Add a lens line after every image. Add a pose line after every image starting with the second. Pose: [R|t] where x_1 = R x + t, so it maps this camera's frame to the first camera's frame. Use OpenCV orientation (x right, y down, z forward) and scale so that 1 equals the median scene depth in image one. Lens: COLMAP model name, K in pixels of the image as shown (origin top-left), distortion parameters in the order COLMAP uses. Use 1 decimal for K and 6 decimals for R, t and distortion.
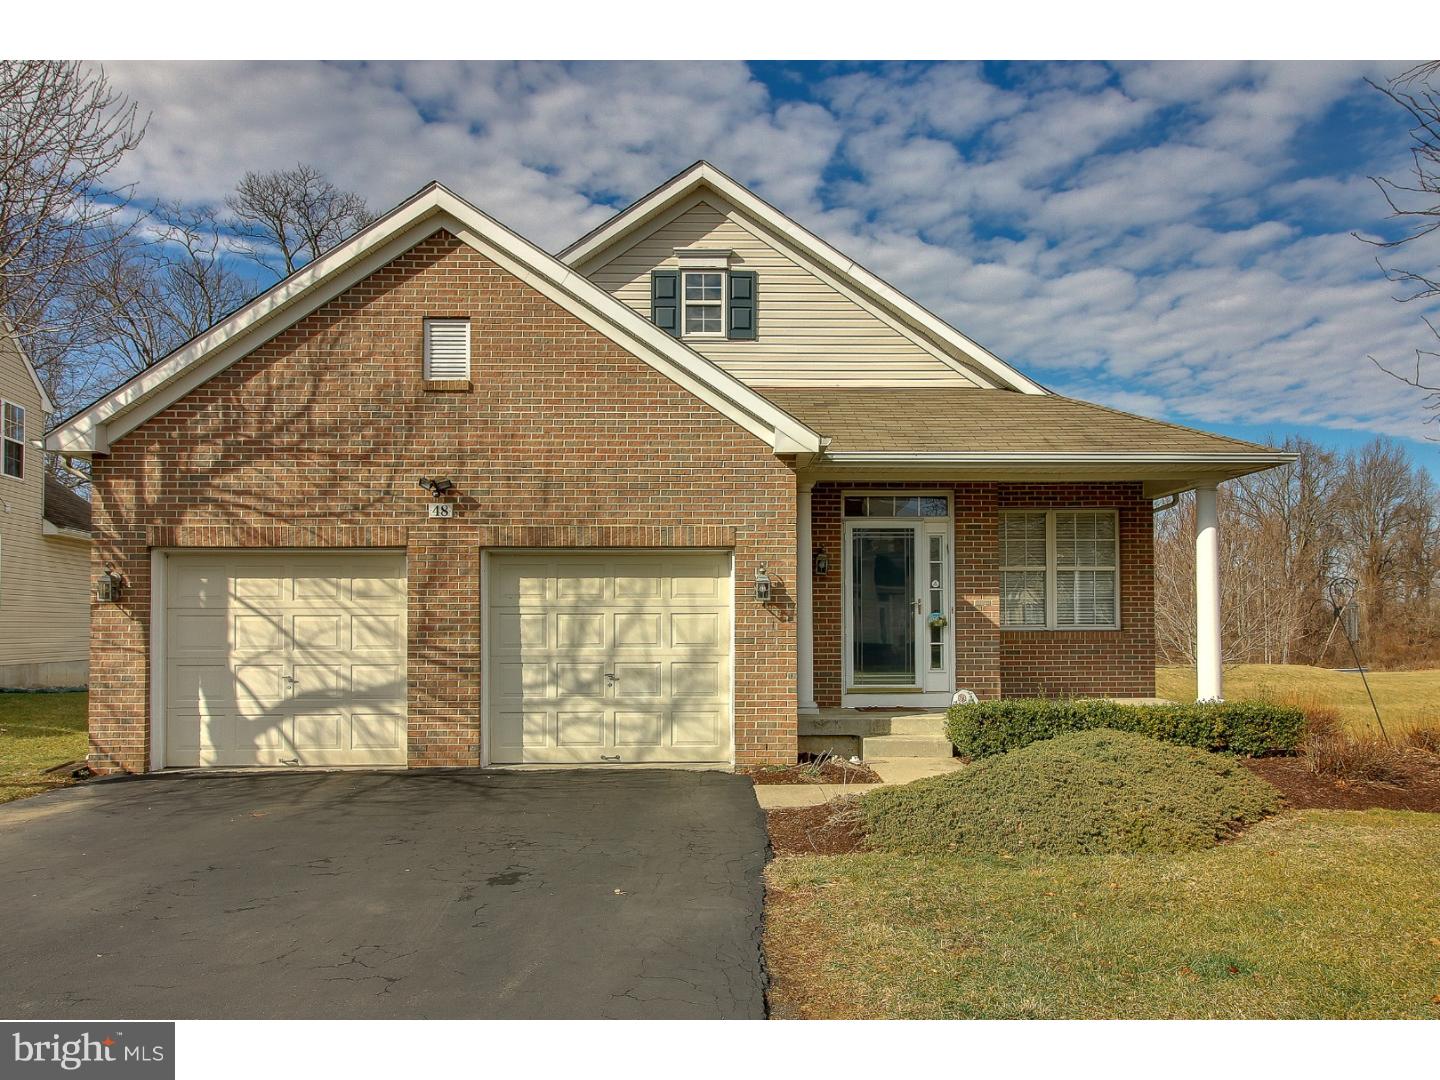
lens RADIAL K [[998.5, 0, 720.0], [0, 998.5, 540.0], [0, 0, 1]] dist [-0.000989, -0.000465]
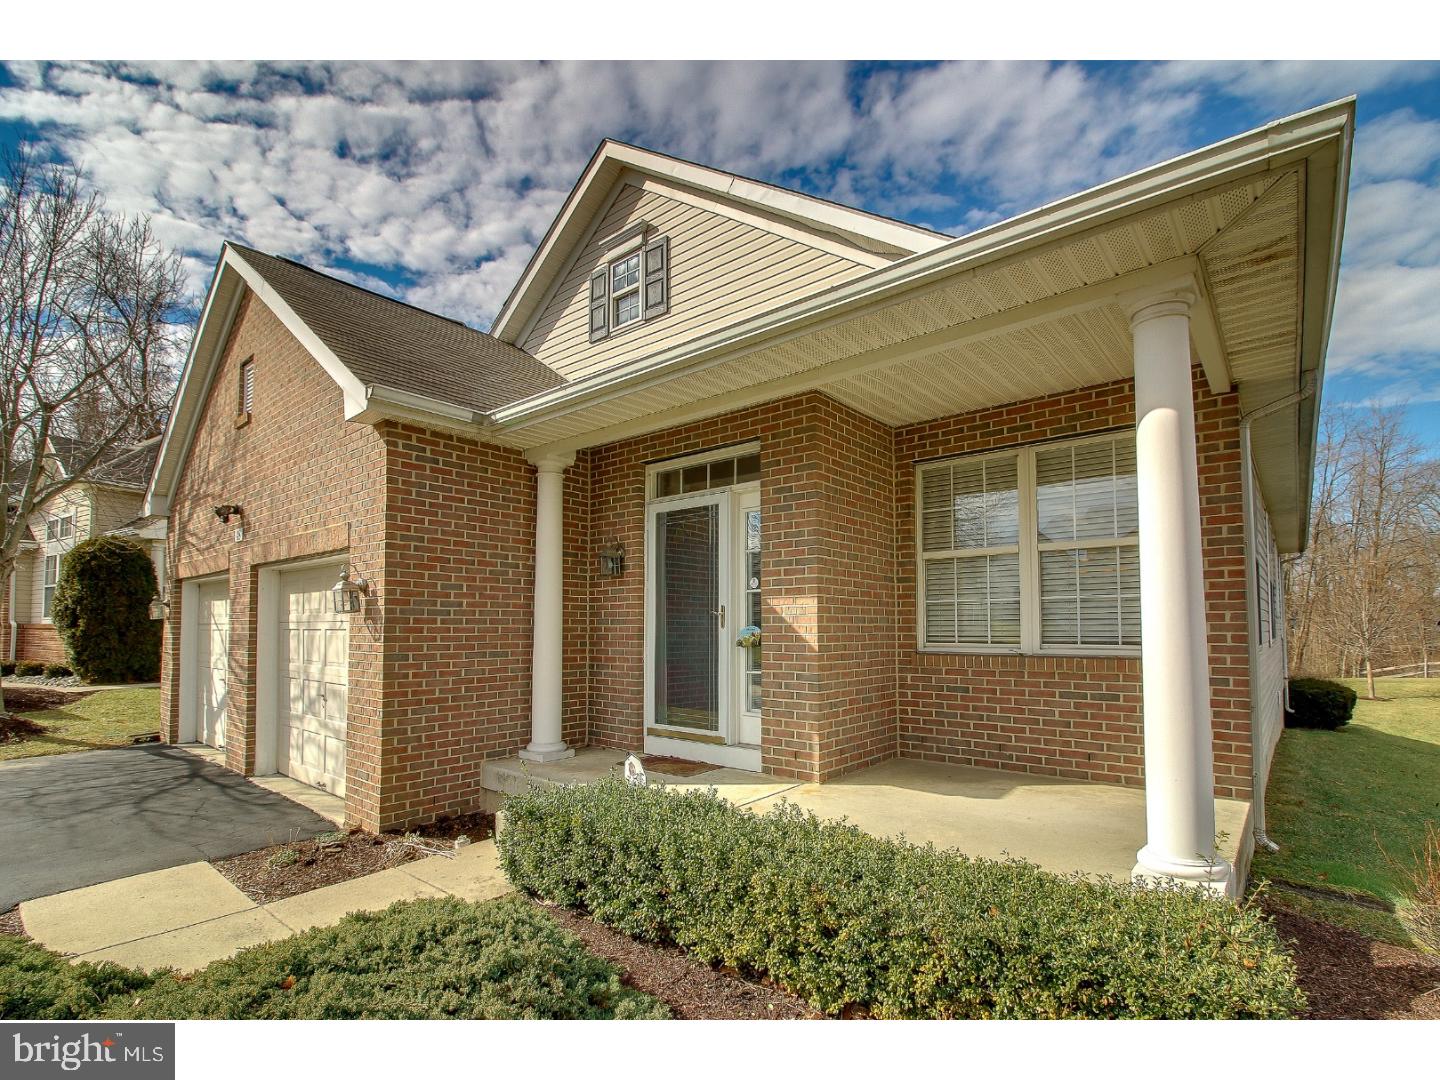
lens RADIAL K [[673.7, 0, 718.8], [0, 673.7, 574.3], [0, 0, 1]] dist [-0.001788, -0.000188]
pose [[0.758429, -0.049657, -0.649861, 0.493596], [0.052920, 0.998493, -0.014536, 0.043702], [0.649603, -0.023366, 0.759914, 0.640959]]
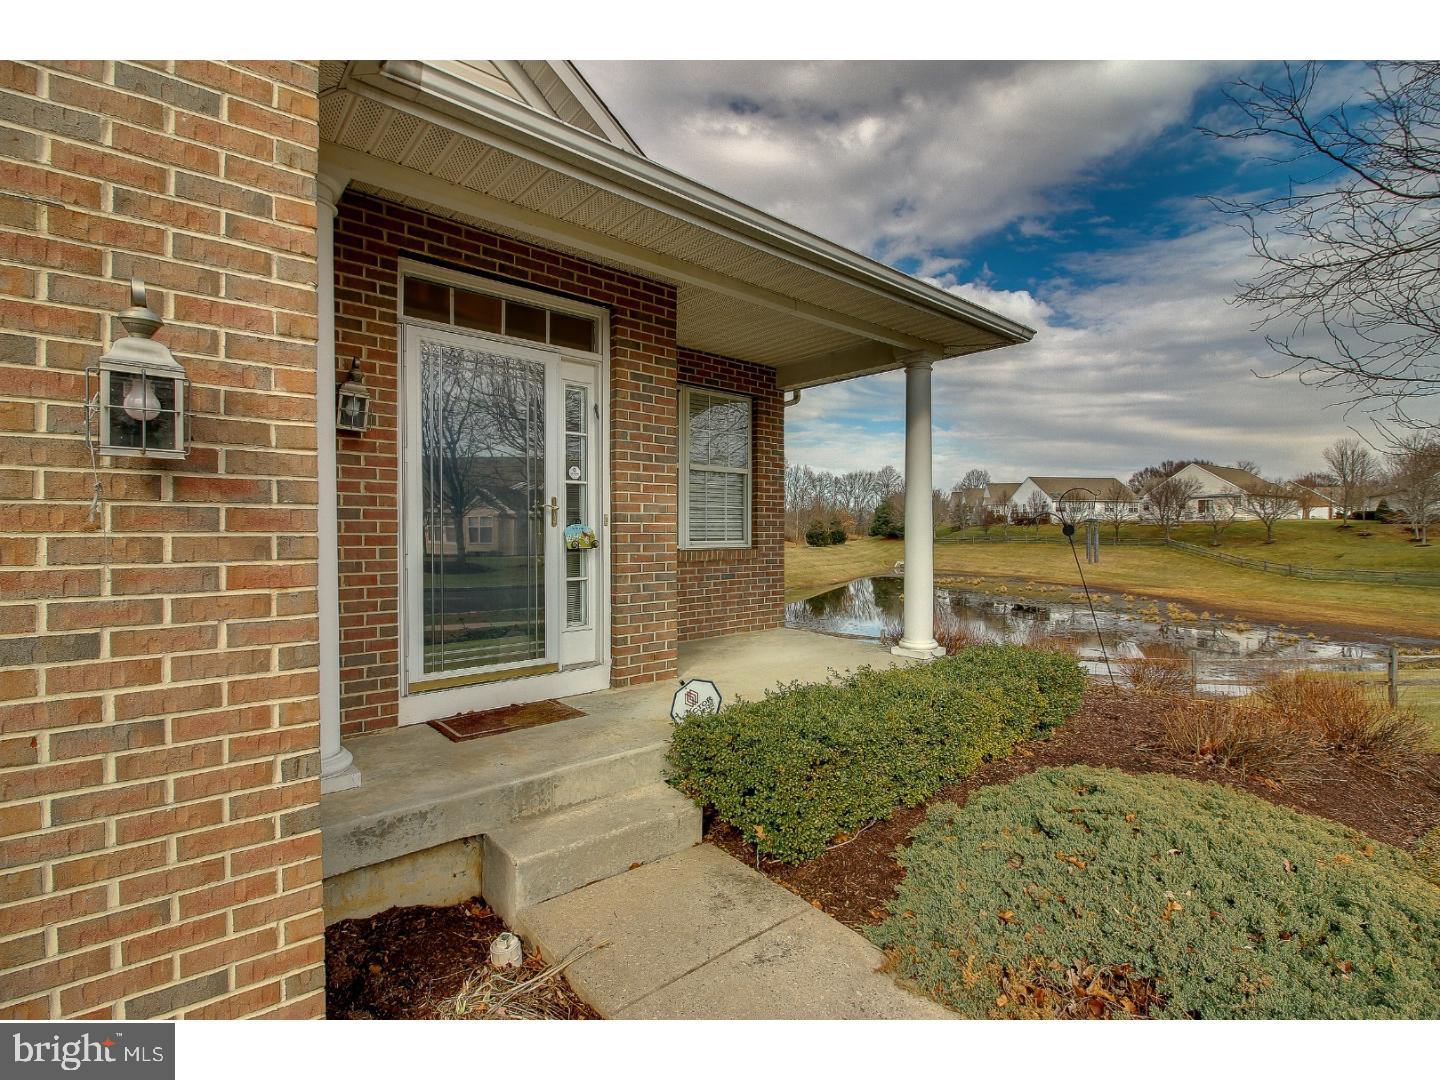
lens RADIAL K [[664.1, 0, 720.0], [0, 664.1, 540.0], [0, 0, 1]] dist [-0.000656, -0.012455]
pose [[0.763687, -0.005573, 0.645562, 0.037695], [-0.056607, 0.995533, 0.075560, 0.048952], [-0.643100, -0.094247, 0.759961, 0.662399]]
